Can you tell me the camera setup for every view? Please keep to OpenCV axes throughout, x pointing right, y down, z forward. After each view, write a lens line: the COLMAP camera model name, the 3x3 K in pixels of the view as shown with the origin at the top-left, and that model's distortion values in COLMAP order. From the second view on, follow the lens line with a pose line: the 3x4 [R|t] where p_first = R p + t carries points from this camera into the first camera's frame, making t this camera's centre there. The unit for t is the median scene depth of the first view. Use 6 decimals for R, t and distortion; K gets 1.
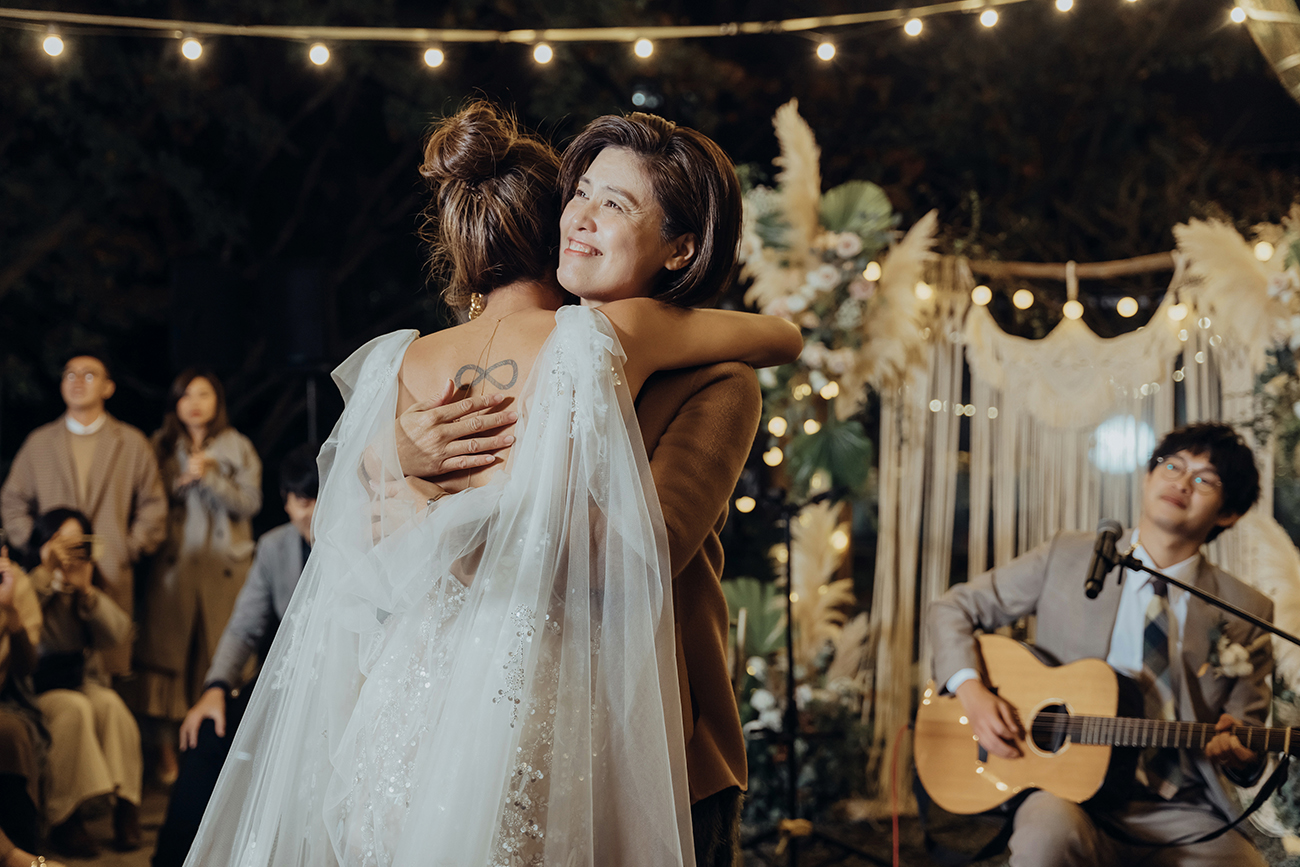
lens RADIAL K [[1727.9, 0, 632.4], [0, 1727.9, 420.5], [0, 0, 1]] dist [0.040466, 0.000000]
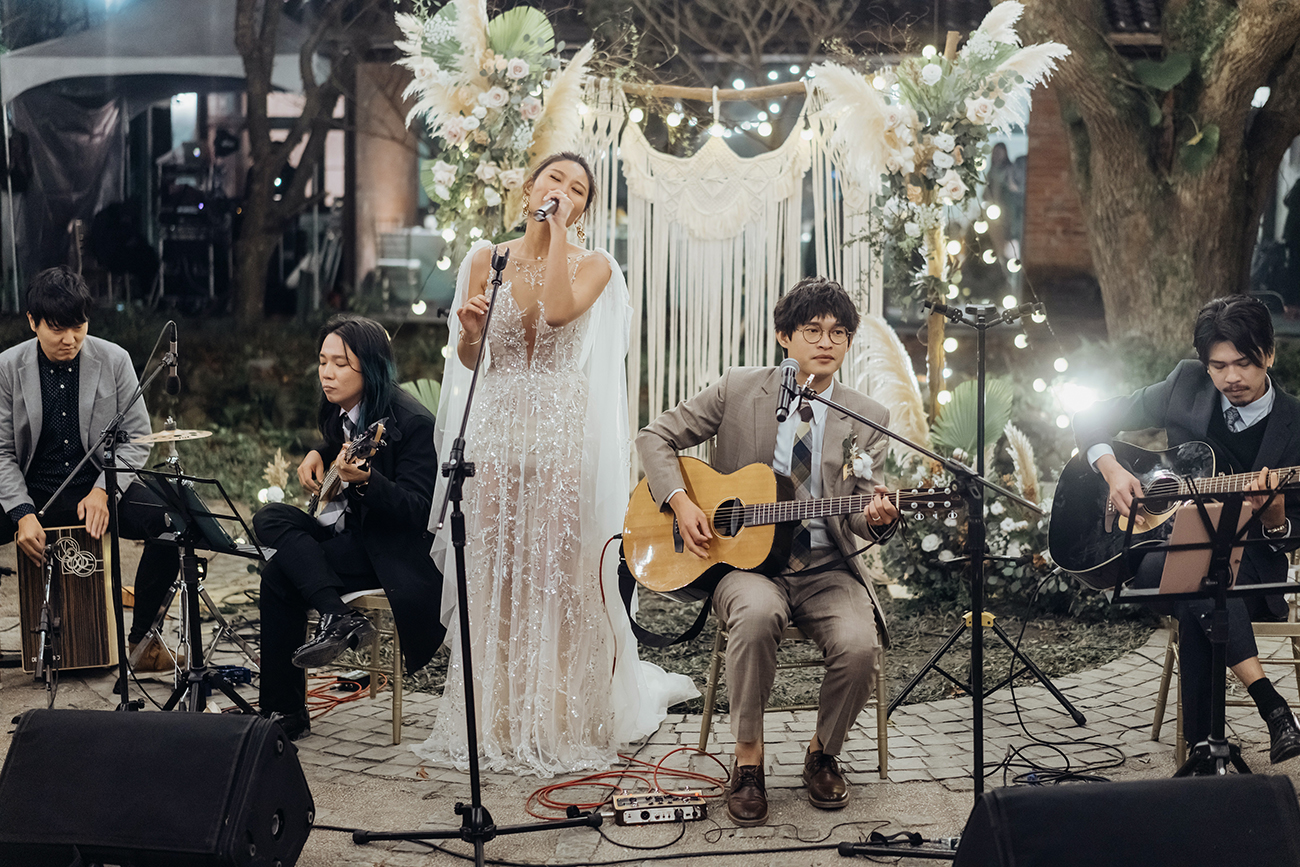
lens RADIAL K [[1974.3, 0, 643.4], [0, 1974.3, 410.5], [0, 0, 1]] dist [-0.006178, 0.000000]
pose [[0.967721, -0.034260, 0.249685, -0.111040], [-0.000246, 0.990588, 0.136875, -0.058236], [-0.252025, -0.132519, 0.958604, -0.218662]]
